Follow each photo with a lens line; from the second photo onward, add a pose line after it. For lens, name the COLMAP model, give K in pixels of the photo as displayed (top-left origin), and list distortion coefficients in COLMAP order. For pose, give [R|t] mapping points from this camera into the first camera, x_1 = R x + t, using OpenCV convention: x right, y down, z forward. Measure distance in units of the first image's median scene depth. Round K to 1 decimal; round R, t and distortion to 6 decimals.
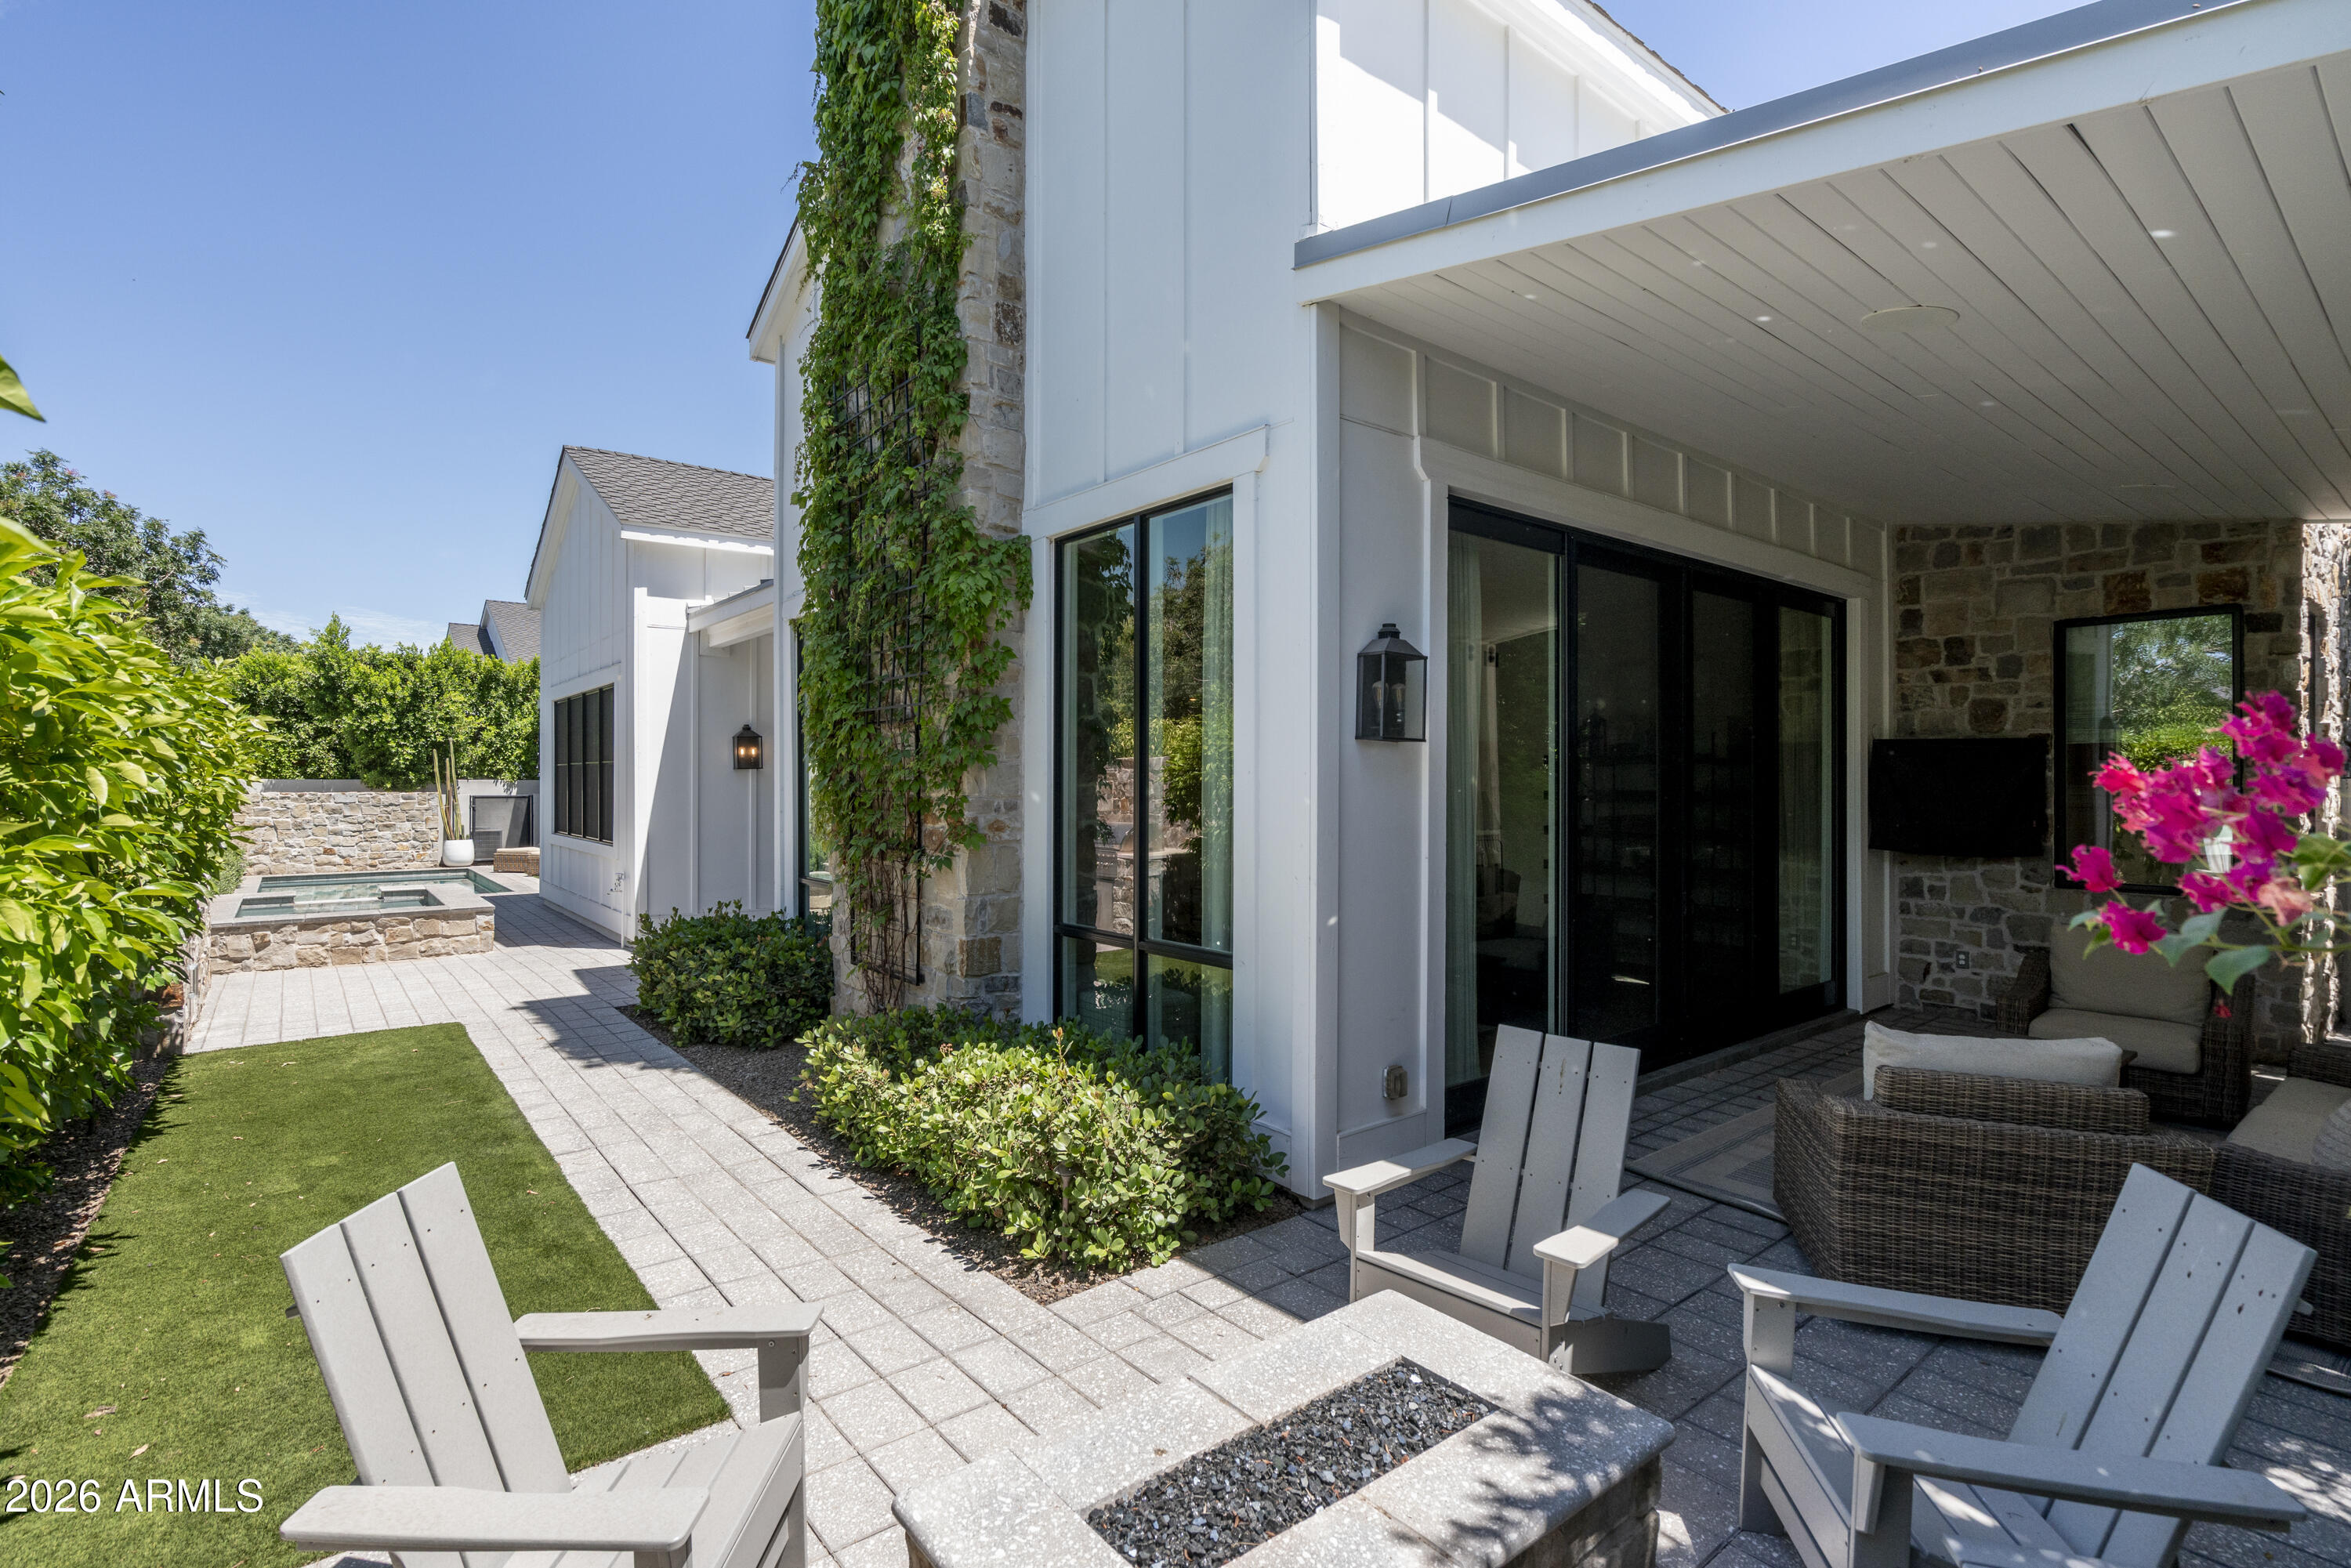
lens RADIAL K [[1067.8, 0, 1111.7], [0, 1067.8, 779.5], [0, 0, 1]] dist [-0.009428, 0.001066]
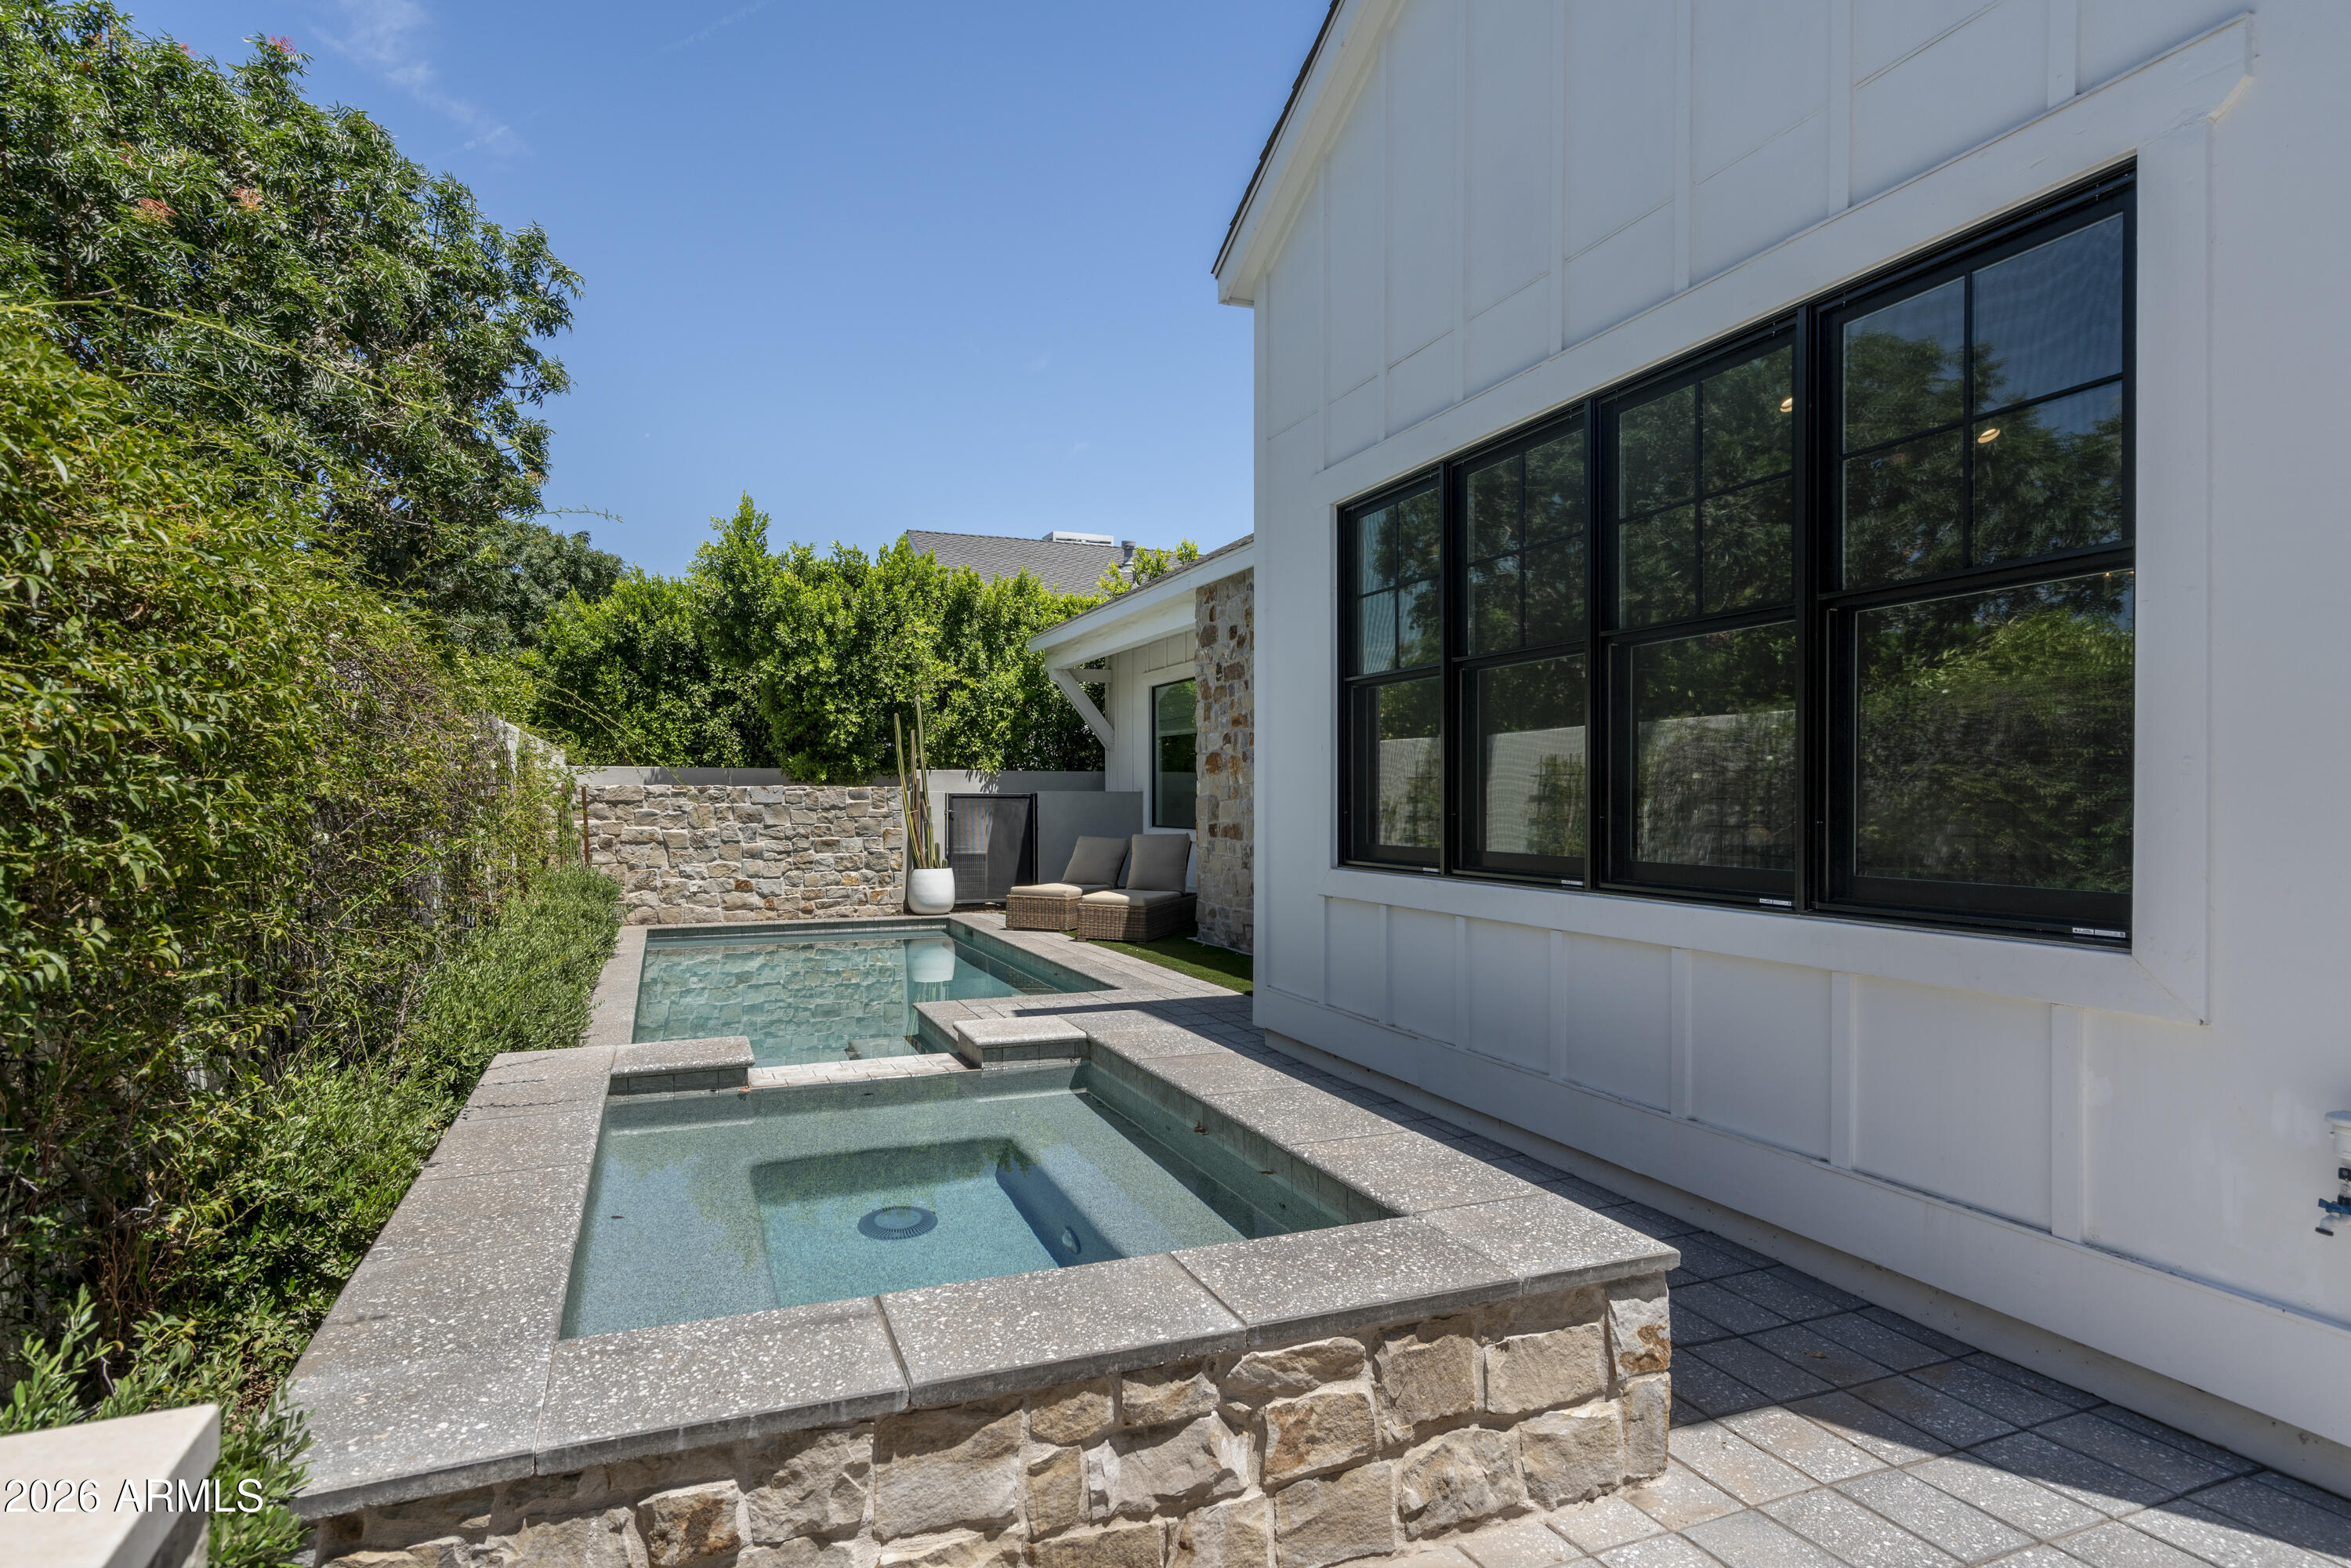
lens RADIAL K [[1278.1, 0, 1176.9], [0, 1278.1, 795.8], [0, 0, 1]] dist [-0.000610, 0.000515]
pose [[0.961978, -0.002489, -0.273115, -0.296121], [0.003107, 0.999993, 0.001830, 0.016284], [0.273108, -0.002609, 0.961980, 0.364751]]
